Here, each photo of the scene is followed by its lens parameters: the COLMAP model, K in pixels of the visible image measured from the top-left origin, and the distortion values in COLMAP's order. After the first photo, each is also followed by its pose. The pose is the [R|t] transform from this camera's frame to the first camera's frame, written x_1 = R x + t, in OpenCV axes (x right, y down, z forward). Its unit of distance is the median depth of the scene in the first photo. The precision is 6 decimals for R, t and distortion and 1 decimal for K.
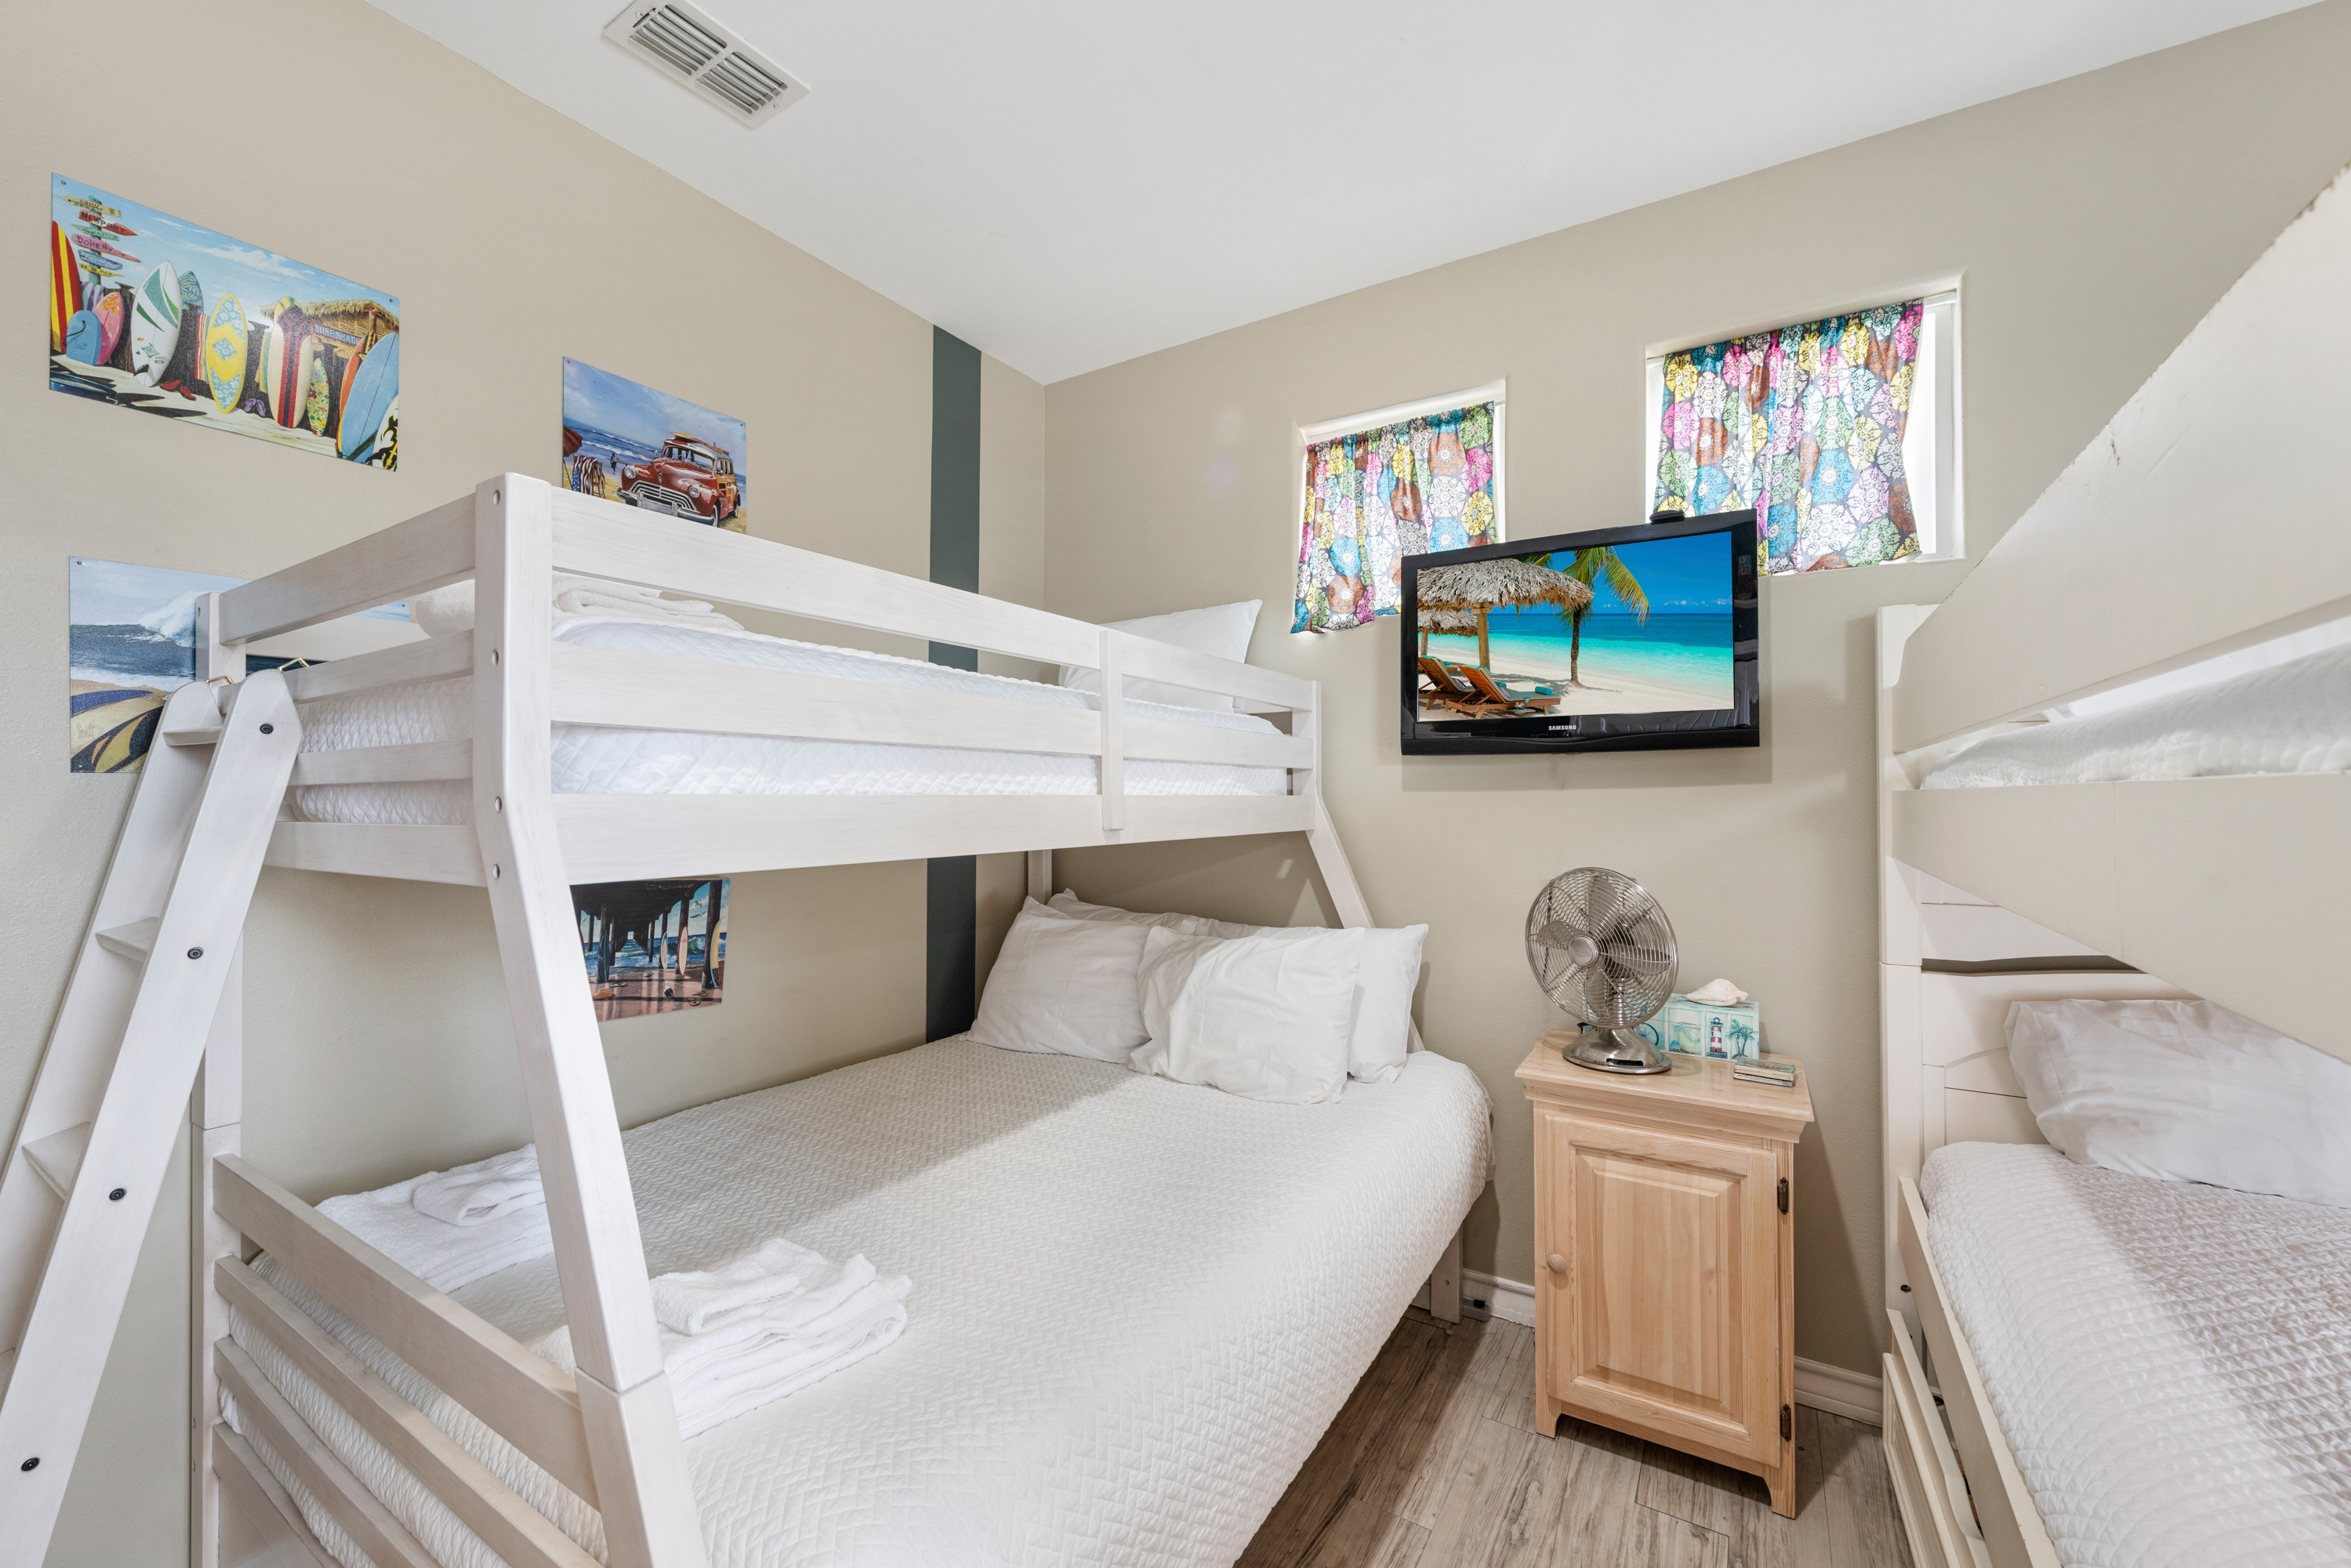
lens RADIAL K [[930.9, 0, 1182.0], [0, 930.9, 782.0], [0, 0, 1]] dist [-0.002128, -0.001293]
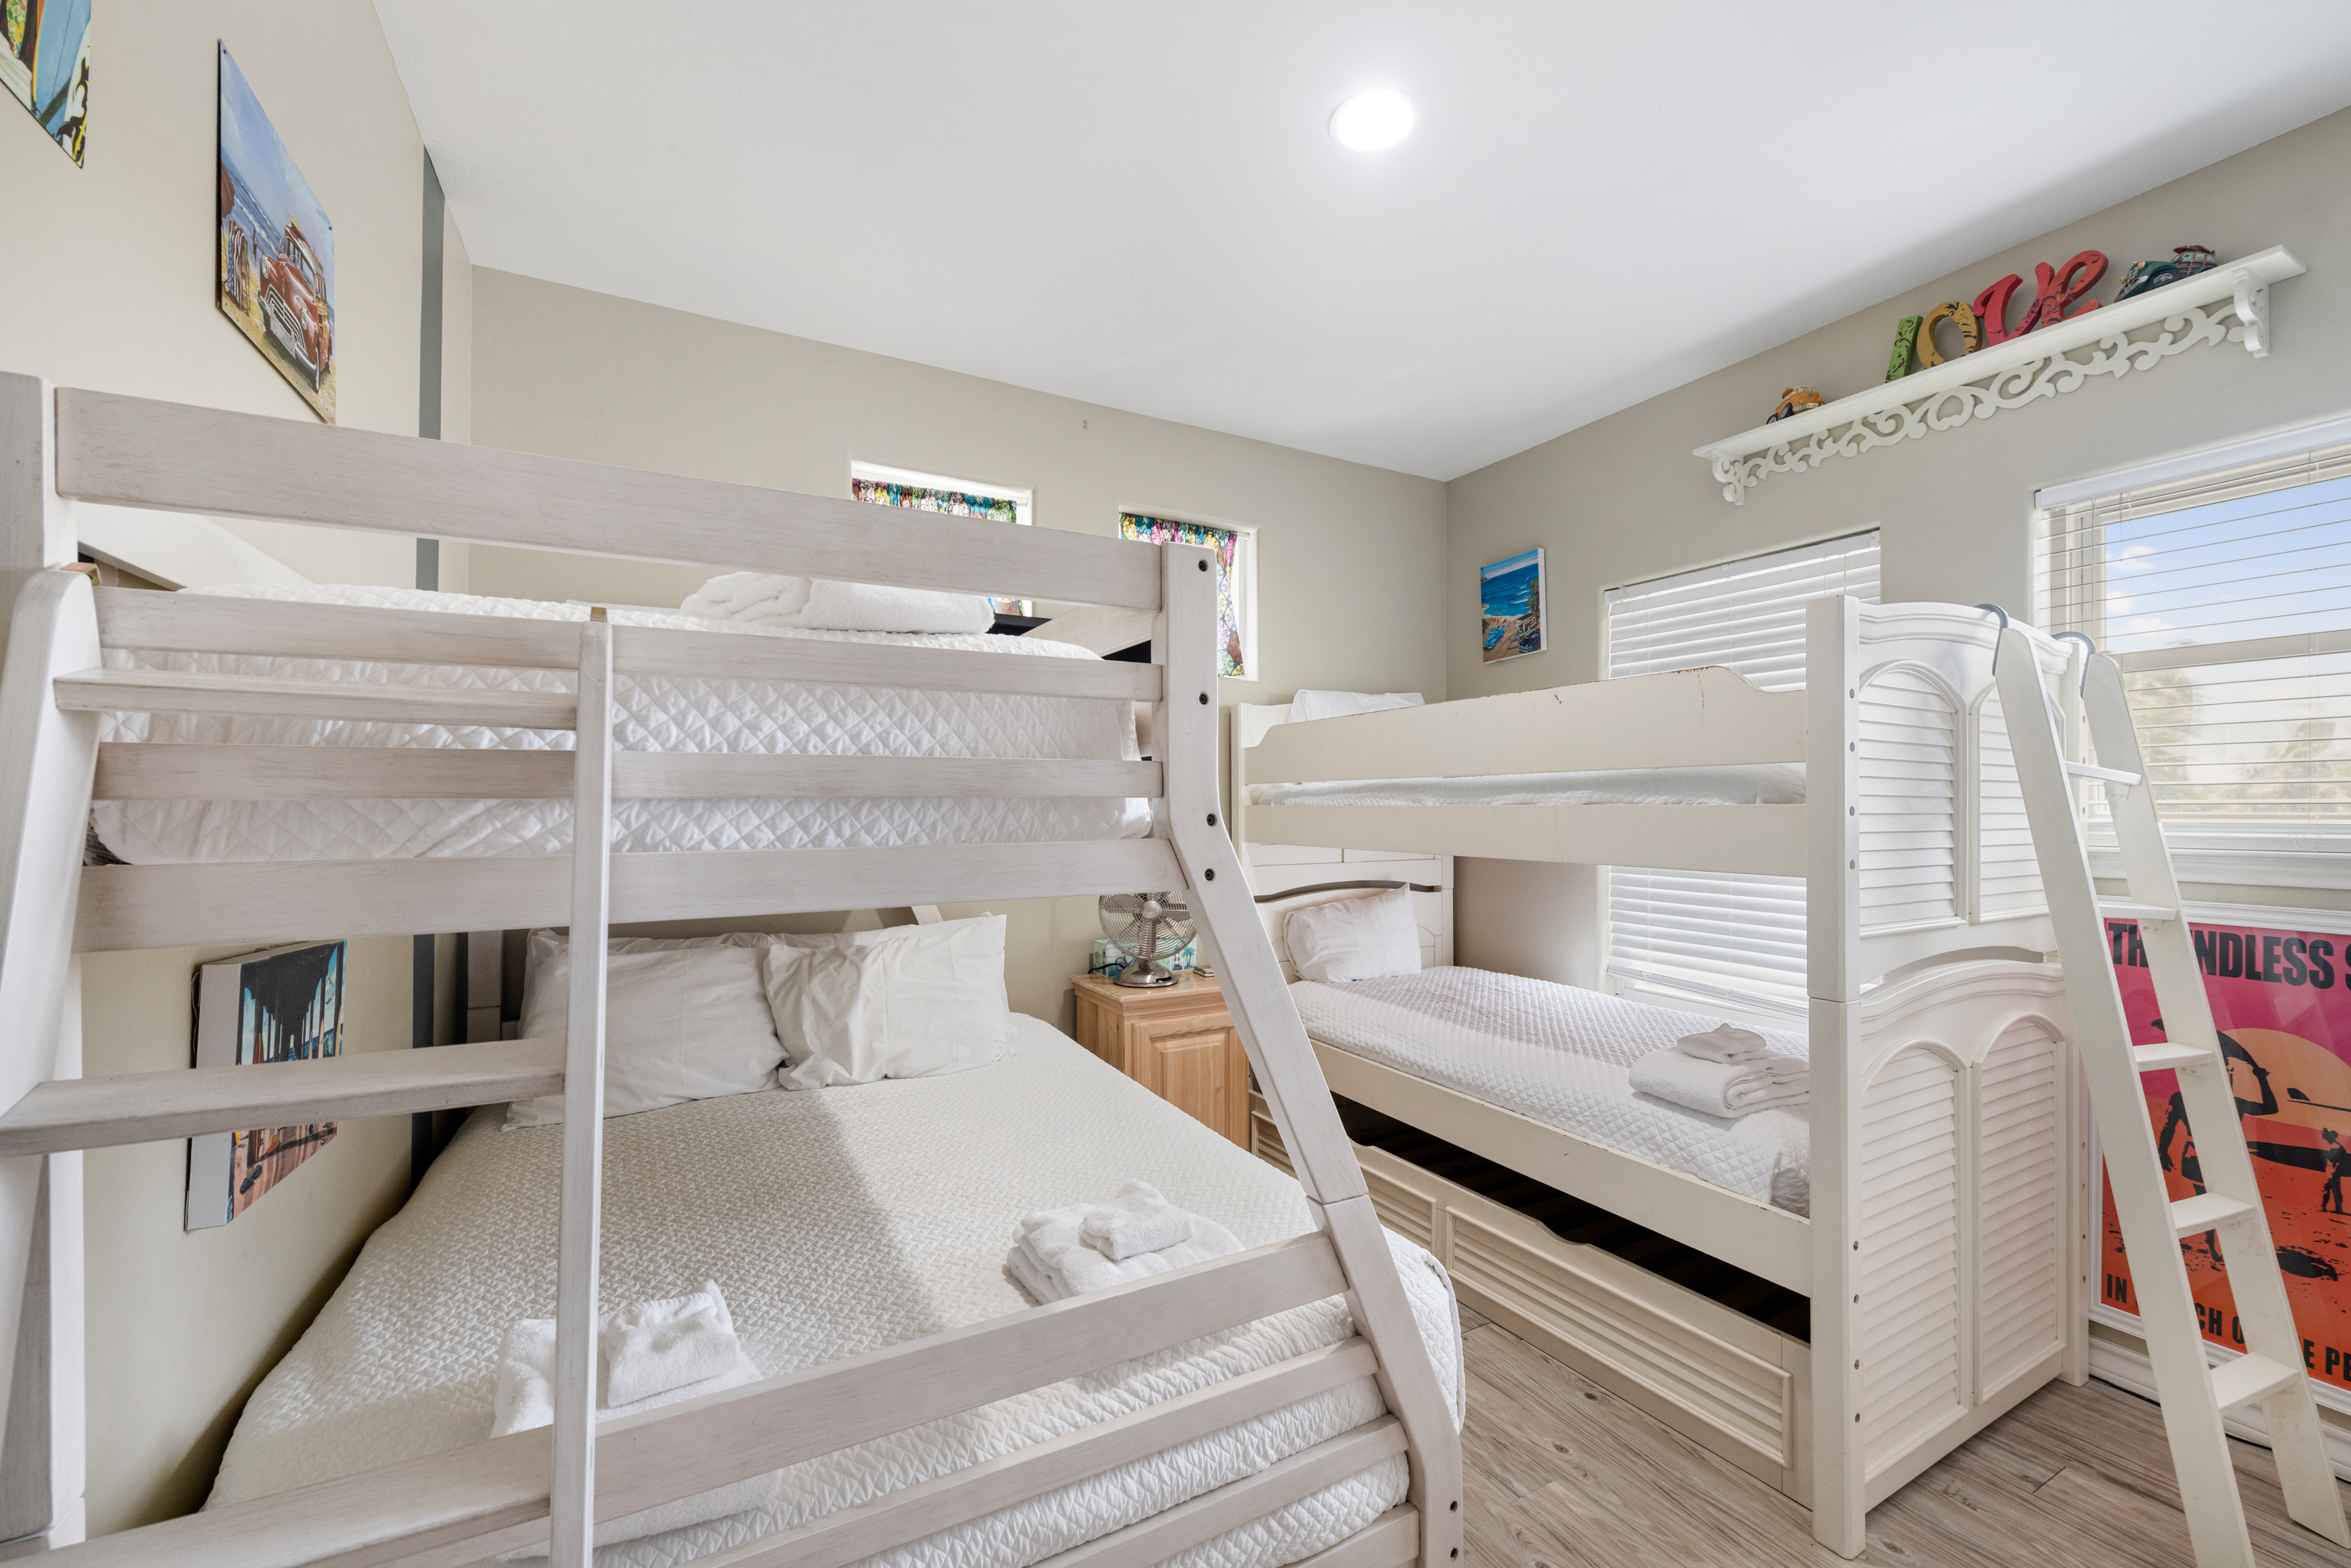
lens RADIAL K [[930.7, 0, 1182.2], [0, 930.7, 796.1], [0, 0, 1]] dist [-0.002128, -0.001293]
pose [[0.490922, 0.008050, 0.871166, -0.809390], [-0.015760, 0.999876, -0.000358, -0.005635], [-0.871061, -0.013553, 0.490988, 0.194625]]
